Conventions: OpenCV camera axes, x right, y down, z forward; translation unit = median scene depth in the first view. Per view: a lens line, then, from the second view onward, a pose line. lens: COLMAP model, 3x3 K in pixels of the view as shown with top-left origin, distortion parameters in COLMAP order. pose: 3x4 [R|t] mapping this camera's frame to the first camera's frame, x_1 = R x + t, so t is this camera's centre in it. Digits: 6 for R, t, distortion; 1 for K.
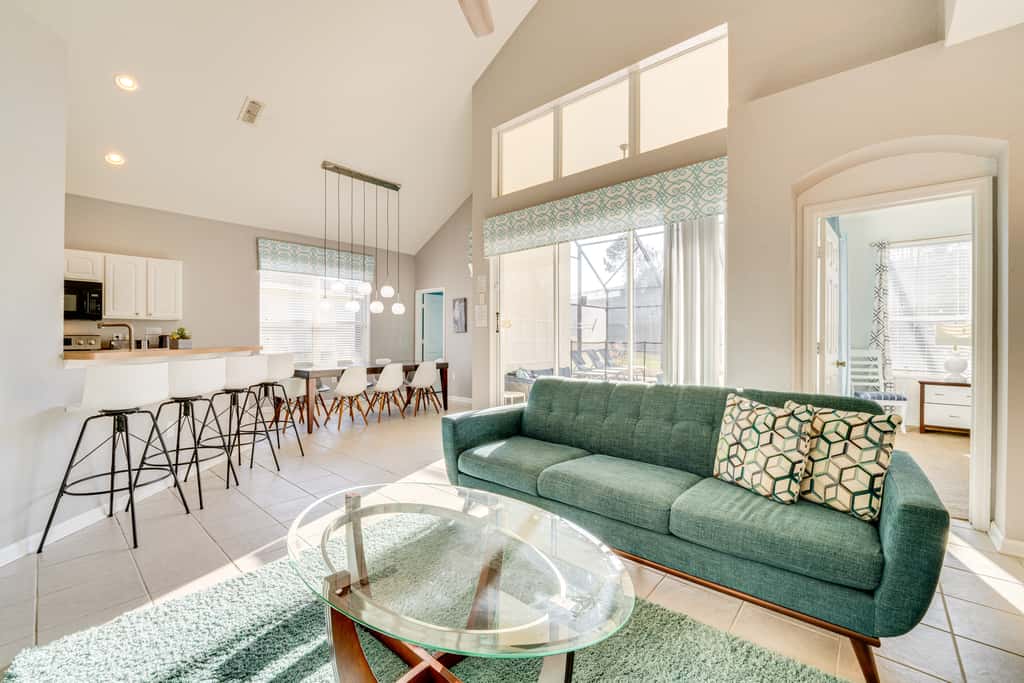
lens RADIAL K [[419.7, 0, 515.8], [0, 419.7, 338.0], [0, 0, 1]] dist [-0.002269, 0.000344]
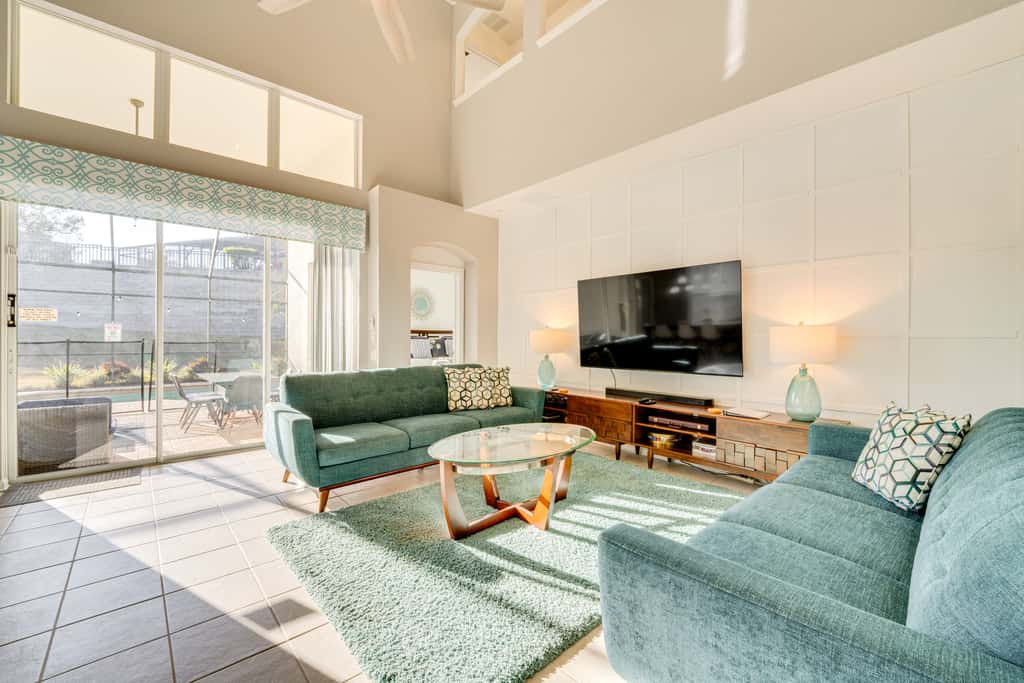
lens RADIAL K [[419.7, 0, 514.0], [0, 419.7, 335.9], [0, 0, 1]] dist [-0.002269, 0.000344]
pose [[0.115398, 0.001662, 0.993318, -0.600047], [-0.001663, 0.999998, -0.001480, -0.002267], [-0.993318, -0.001481, 0.115401, 0.221252]]
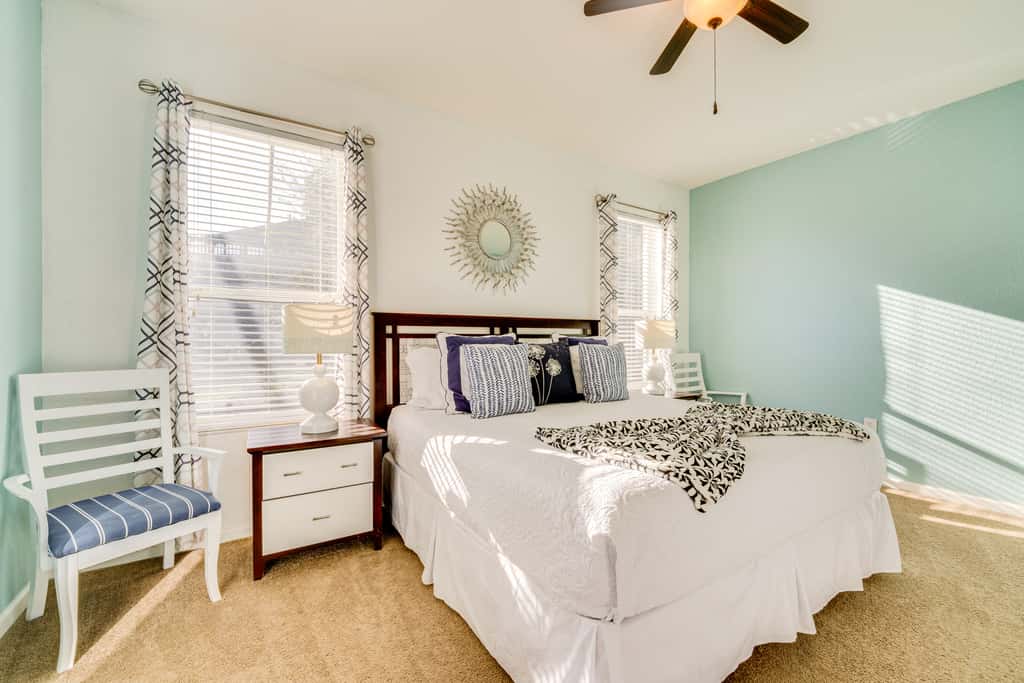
lens RADIAL K [[419.7, 0, 507.0], [0, 419.7, 341.5], [0, 0, 1]] dist [-0.002269, 0.000344]
pose [[0.291749, 0.000186, 0.956495, 0.672134], [0.007161, 0.999972, -0.002379, 0.008518], [-0.956468, 0.007543, 0.291739, 0.670267]]
